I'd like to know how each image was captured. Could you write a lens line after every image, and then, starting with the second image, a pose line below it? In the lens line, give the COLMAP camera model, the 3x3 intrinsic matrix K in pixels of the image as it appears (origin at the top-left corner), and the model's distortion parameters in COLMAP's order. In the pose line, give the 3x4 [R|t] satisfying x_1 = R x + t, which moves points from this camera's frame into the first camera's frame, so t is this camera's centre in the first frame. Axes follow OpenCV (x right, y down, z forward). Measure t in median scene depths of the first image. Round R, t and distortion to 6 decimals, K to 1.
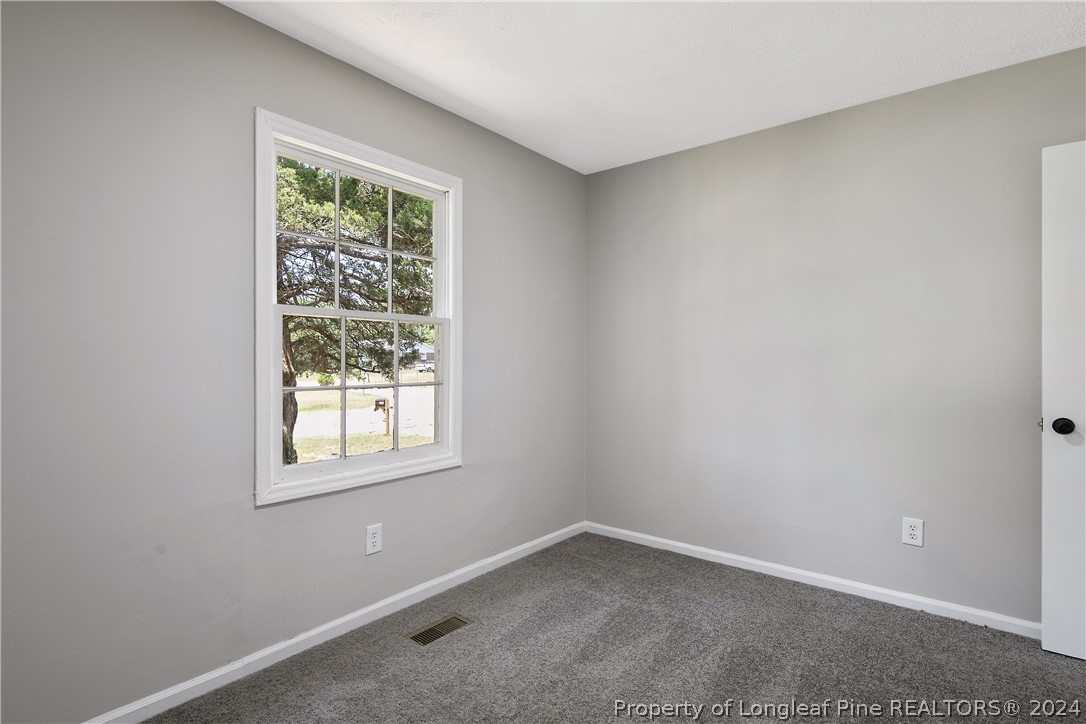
lens RADIAL K [[531.9, 0, 536.7], [0, 531.9, 362.0], [0, 0, 1]] dist [0.011656, -0.002322]
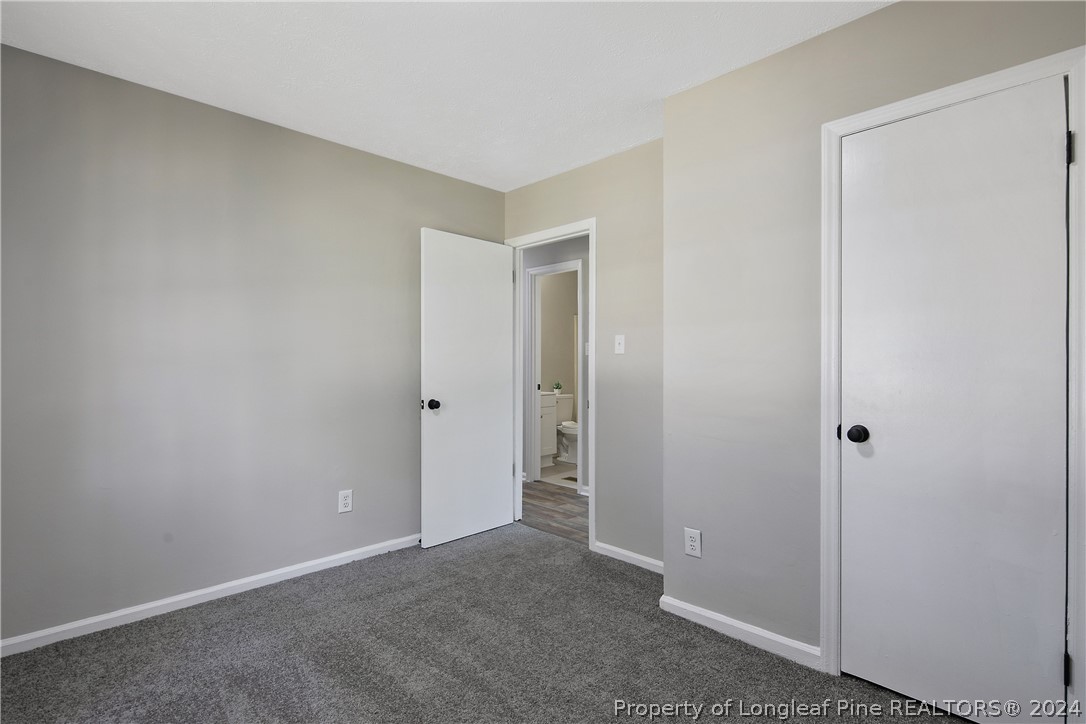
lens RADIAL K [[531.9, 0, 535.1], [0, 531.9, 361.0], [0, 0, 1]] dist [0.011656, -0.002322]
pose [[0.134163, 0.001913, 0.990957, -0.696446], [0.002896, 0.999993, -0.002323, -0.008167], [-0.990955, 0.003181, 0.134156, 0.586576]]
